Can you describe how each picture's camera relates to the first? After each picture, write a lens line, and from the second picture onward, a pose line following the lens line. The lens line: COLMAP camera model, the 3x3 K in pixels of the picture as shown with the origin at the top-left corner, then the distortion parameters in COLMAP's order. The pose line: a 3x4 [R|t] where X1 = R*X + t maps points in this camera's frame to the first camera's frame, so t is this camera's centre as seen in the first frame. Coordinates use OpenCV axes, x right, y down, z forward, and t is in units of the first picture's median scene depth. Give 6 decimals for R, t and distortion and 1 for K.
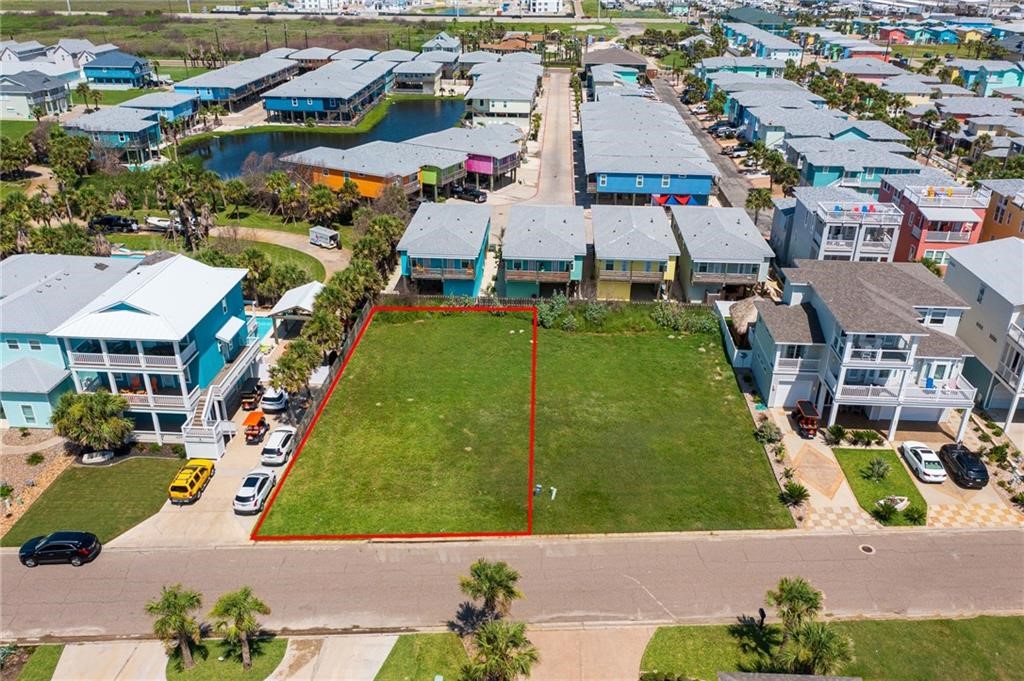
lens RADIAL K [[836.3, 0, 512.0], [0, 836.3, 340.5], [0, 0, 1]] dist [-0.005835, 0.005348]
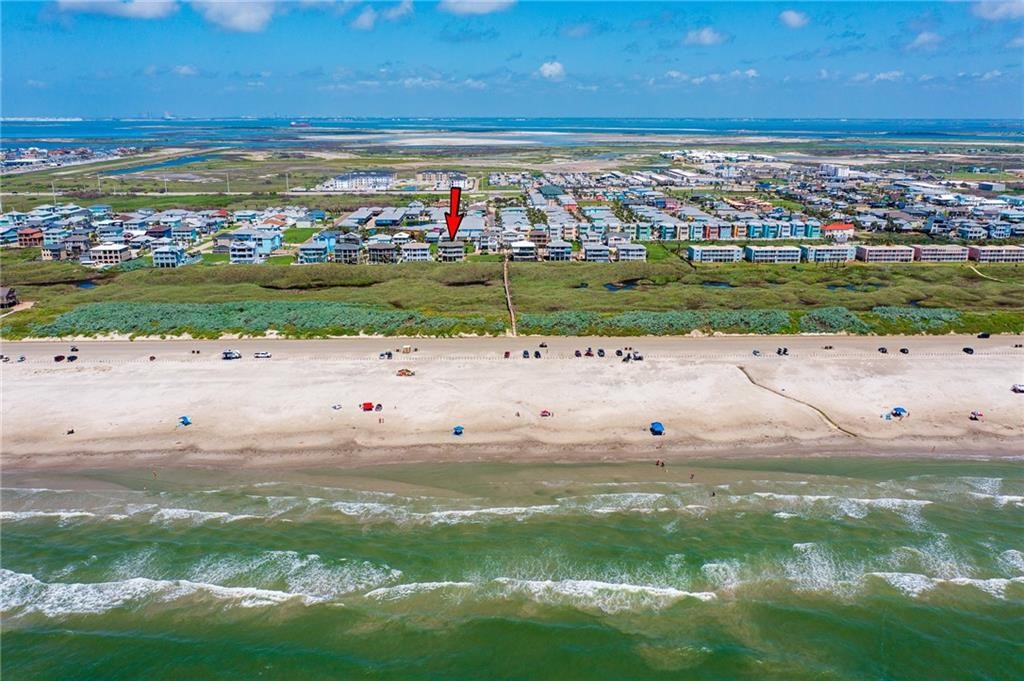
lens RADIAL K [[836.3, 0, 512.0], [0, 836.3, 340.5], [0, 0, 1]] dist [-0.005835, 0.005348]
pose [[0.996258, -0.033258, 0.079773, -0.007490], [0.046510, 0.984259, -0.170504, 0.701637], [-0.072847, 0.173577, 0.982122, -2.033622]]
